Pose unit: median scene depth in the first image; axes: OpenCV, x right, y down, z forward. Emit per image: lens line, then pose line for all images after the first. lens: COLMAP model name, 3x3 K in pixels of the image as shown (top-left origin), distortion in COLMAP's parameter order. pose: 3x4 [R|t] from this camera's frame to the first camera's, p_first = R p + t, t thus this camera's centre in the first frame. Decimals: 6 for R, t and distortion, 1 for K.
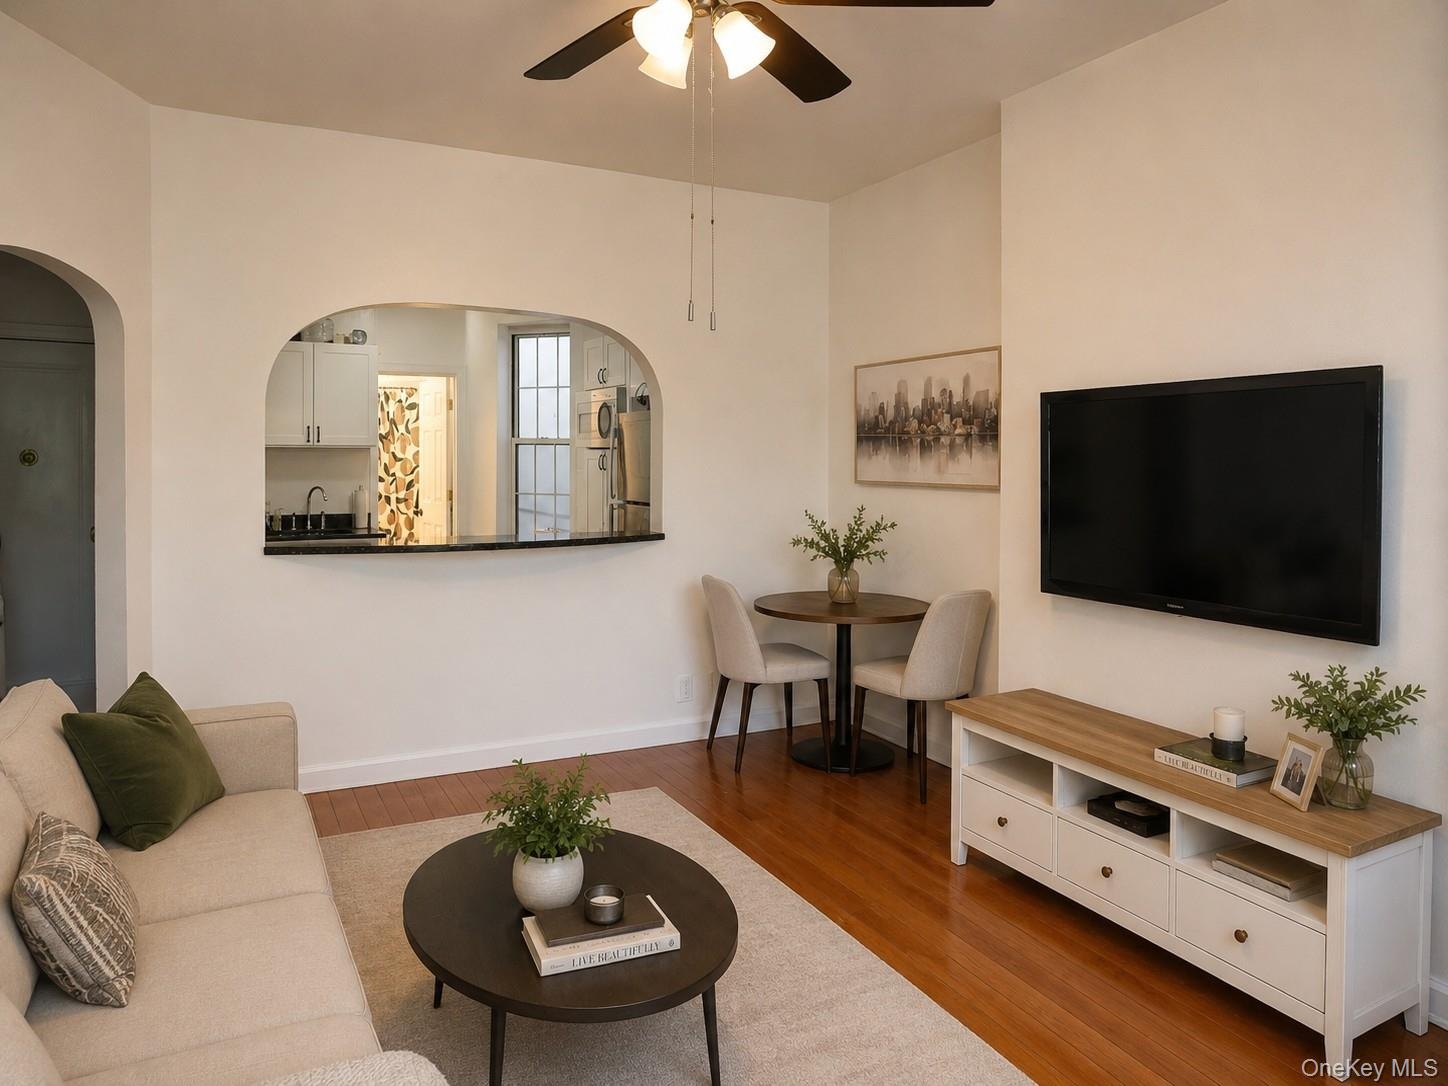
lens RADIAL K [[1514.6, 0, 724.0], [0, 1514.6, 543.0], [0, 0, 1]] dist [0.004827, 0.000950]
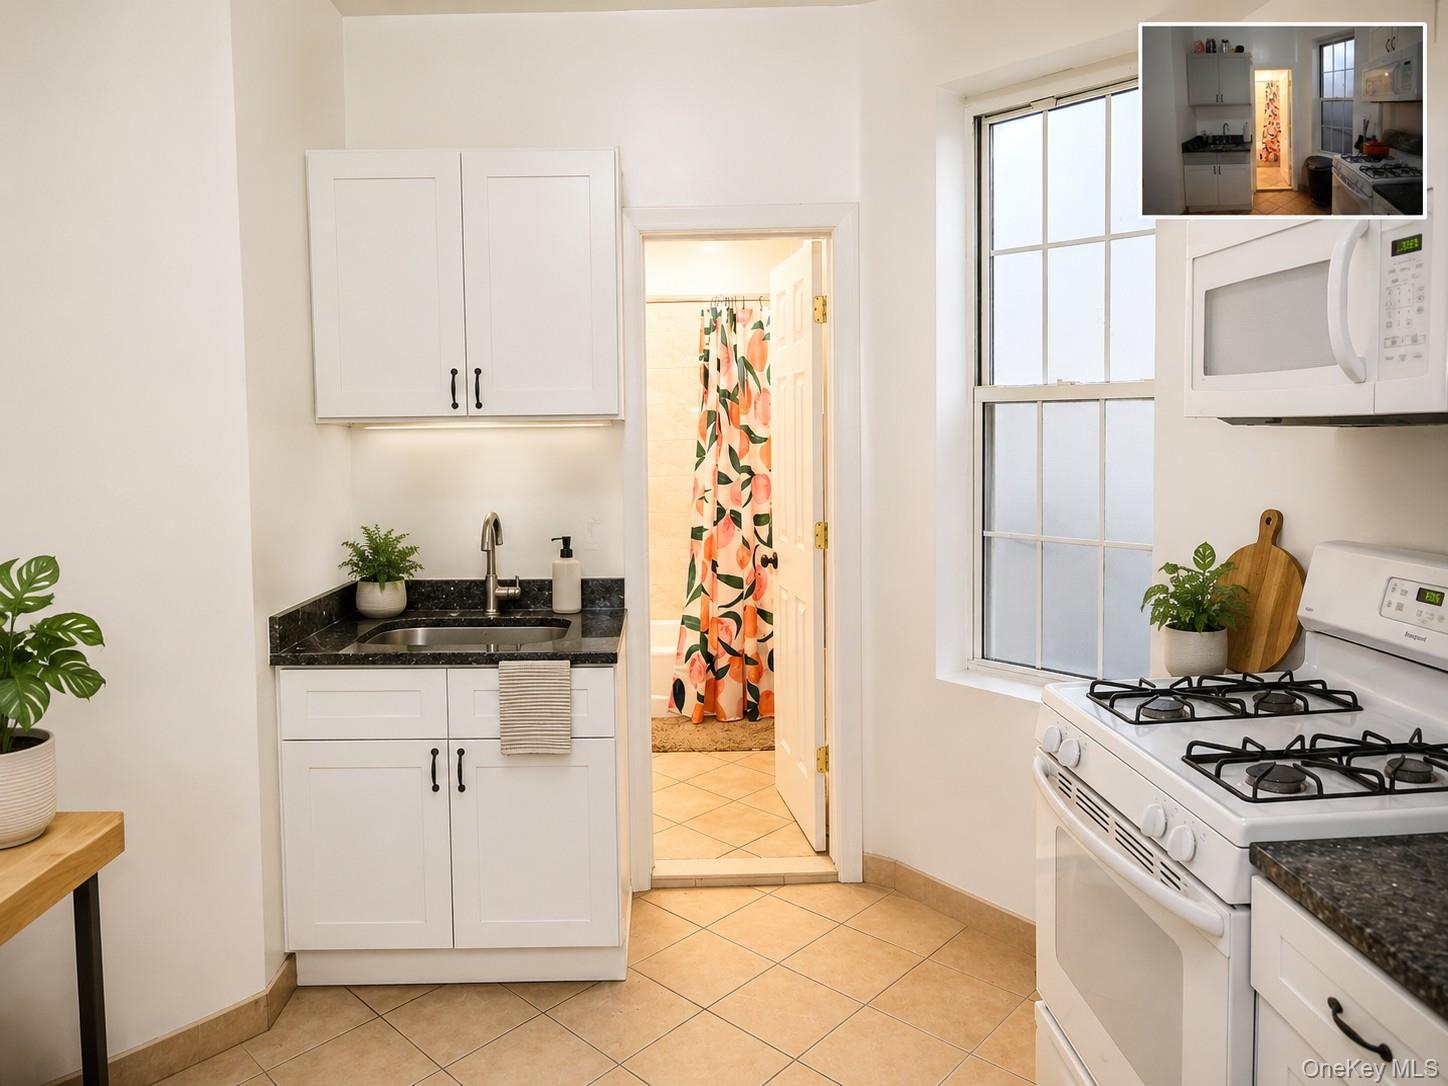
lens RADIAL K [[1514.6, 0, 724.0], [0, 1514.6, 543.0], [0, 0, 1]] dist [0.004827, 0.000950]
pose [[0.952424, -0.000114, -0.304777, -0.069788], [0.008318, 0.999637, 0.025620, -0.033567], [0.304663, -0.026936, 0.952079, 0.511266]]
